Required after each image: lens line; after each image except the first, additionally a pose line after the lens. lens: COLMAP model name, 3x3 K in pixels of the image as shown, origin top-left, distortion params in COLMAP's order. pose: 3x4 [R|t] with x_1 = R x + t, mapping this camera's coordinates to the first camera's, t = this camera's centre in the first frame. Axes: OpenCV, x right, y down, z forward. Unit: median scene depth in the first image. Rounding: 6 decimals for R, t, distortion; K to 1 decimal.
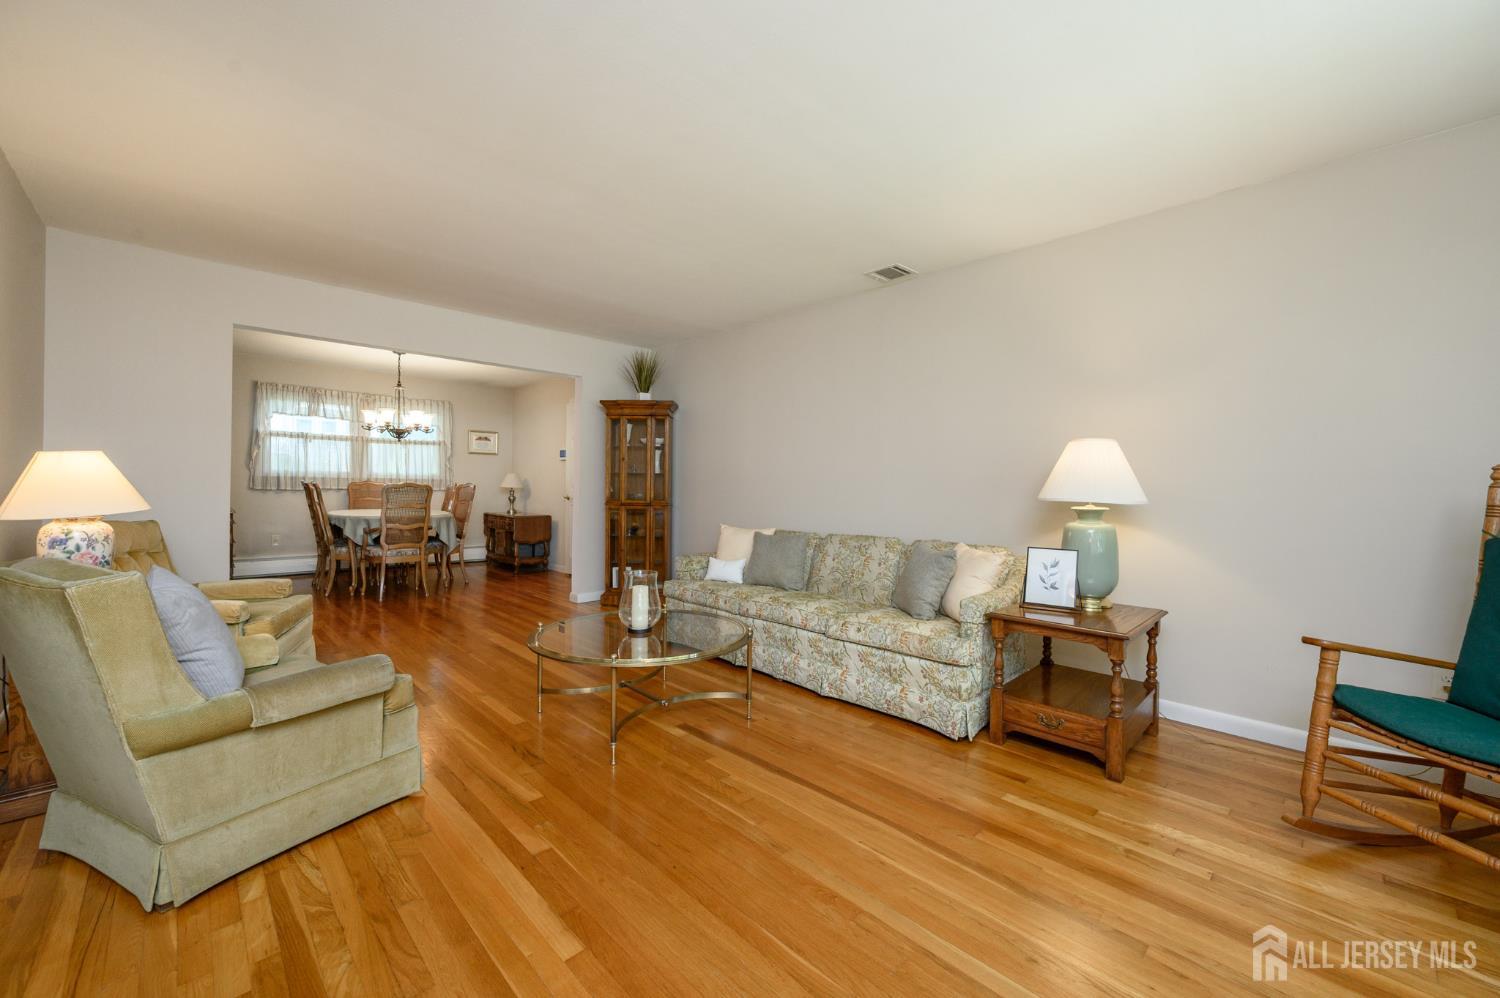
lens RADIAL K [[595.4, 0, 755.9], [0, 595.4, 490.6], [0, 0, 1]] dist [0.002474, -0.000142]
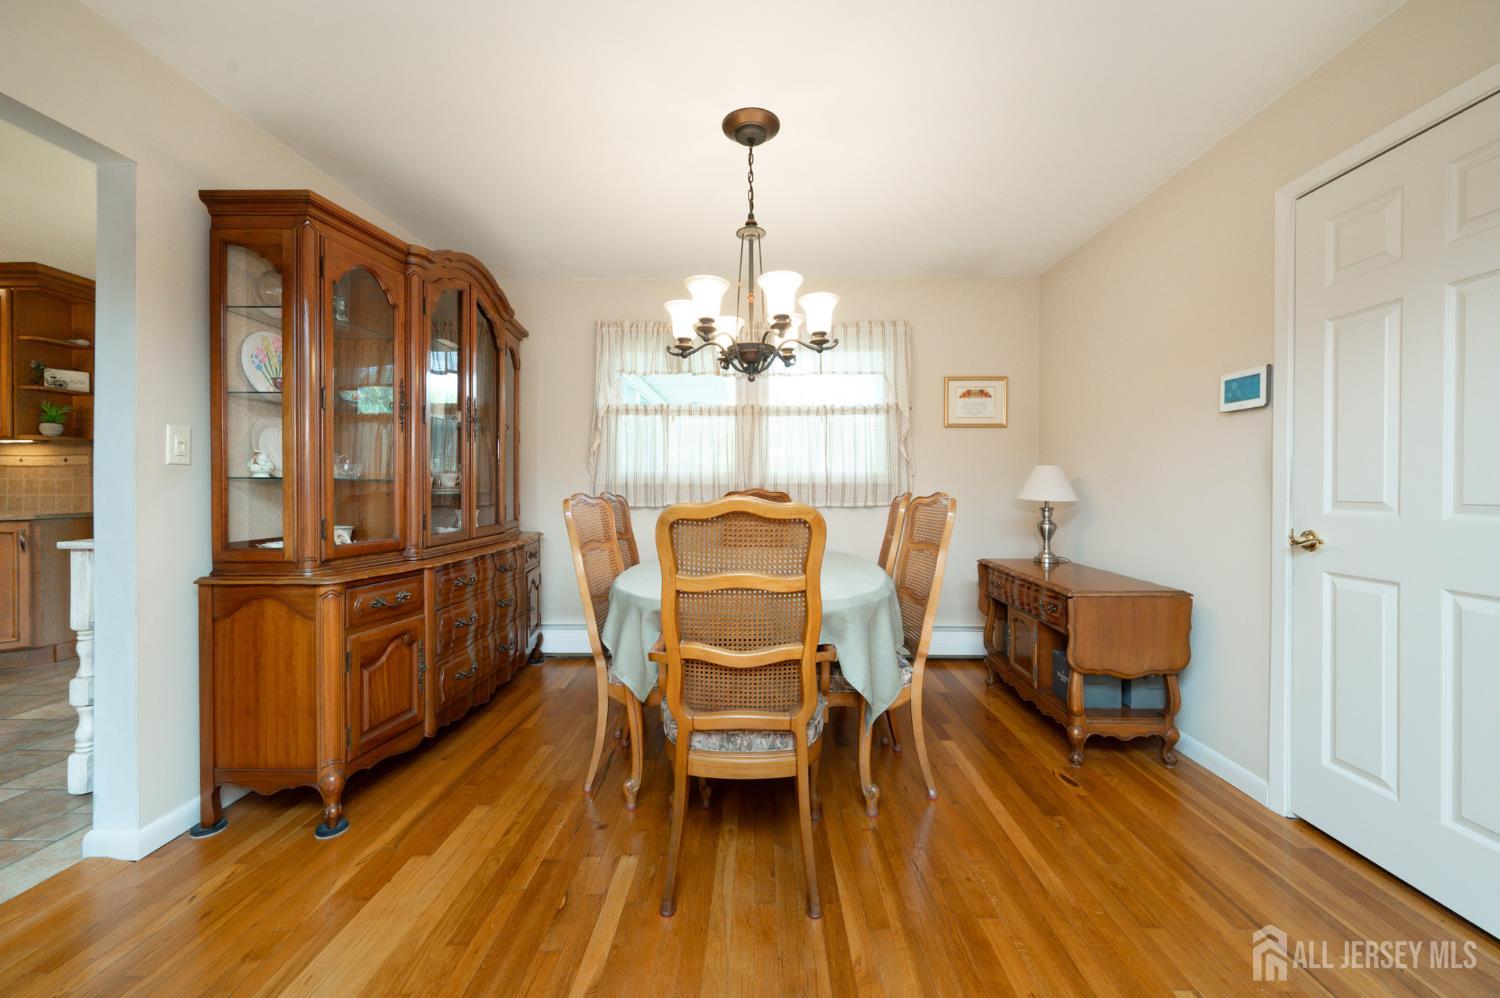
lens RADIAL K [[595.4, 0, 745.7], [0, 595.4, 488.4], [0, 0, 1]] dist [0.002474, -0.000142]
pose [[0.697023, -0.013009, -0.716931, -0.337885], [0.006862, 0.999911, -0.011472, -0.012773], [0.717016, 0.003077, 0.697050, 0.738992]]
